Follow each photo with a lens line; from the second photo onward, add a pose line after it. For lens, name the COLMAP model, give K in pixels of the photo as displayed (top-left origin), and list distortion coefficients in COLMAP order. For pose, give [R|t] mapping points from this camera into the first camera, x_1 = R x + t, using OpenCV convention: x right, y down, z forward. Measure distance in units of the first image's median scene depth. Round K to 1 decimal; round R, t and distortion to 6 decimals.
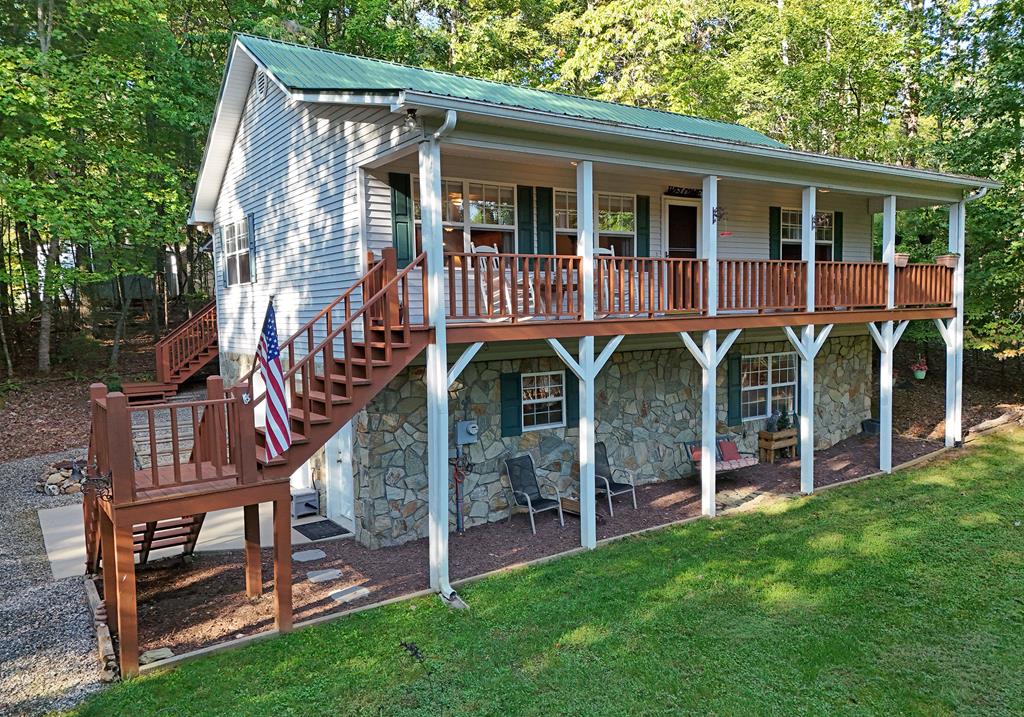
lens RADIAL K [[752.5, 0, 509.6], [0, 752.5, 363.5], [0, 0, 1]] dist [0.076520, -0.003343]
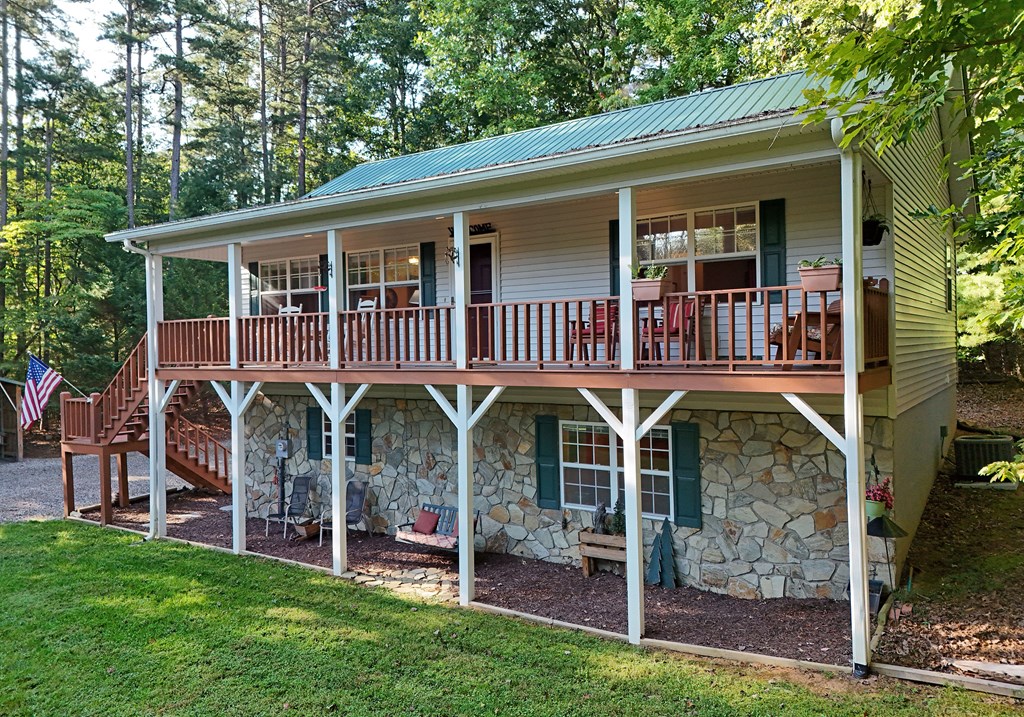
lens RADIAL K [[752.5, 0, 518.7], [0, 752.5, 356.2], [0, 0, 1]] dist [0.076520, -0.003343]
pose [[0.379041, 0.023962, -0.925070, 1.208563], [-0.068868, 0.997623, -0.002376, -0.087058], [0.922814, 0.064608, 0.379790, 0.788584]]
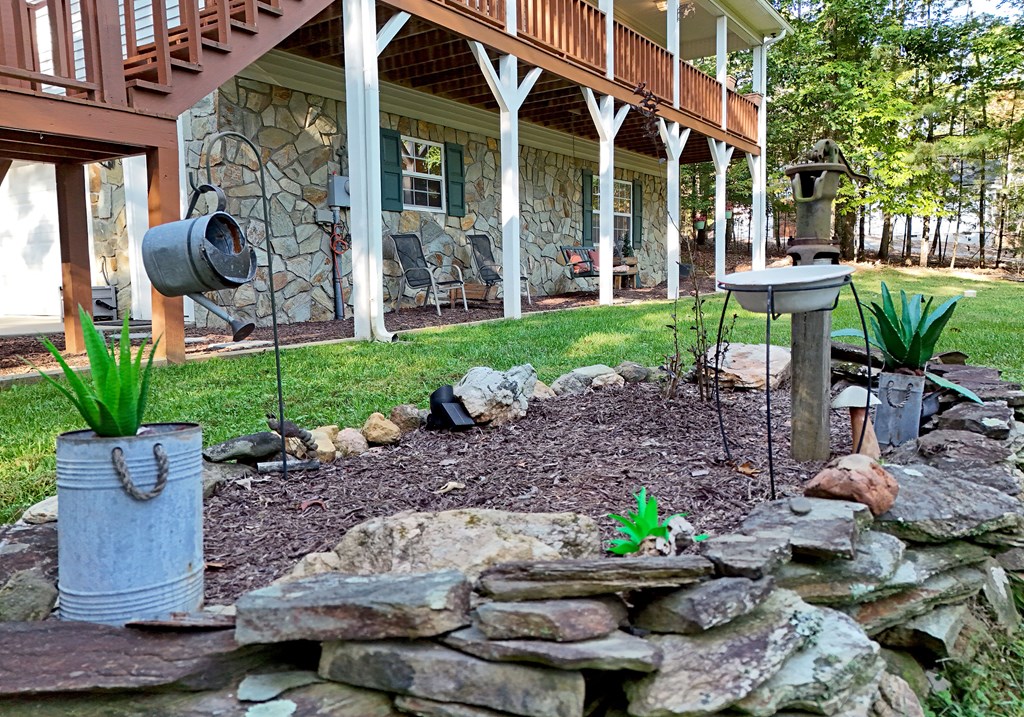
lens RADIAL K [[752.5, 0, 518.1], [0, 752.5, 349.2], [0, 0, 1]] dist [0.076520, -0.003343]
pose [[0.922909, -0.032925, 0.383607, -0.179278], [0.024641, 0.999345, 0.026490, 0.215621], [-0.384228, -0.014995, 0.923117, 0.190396]]
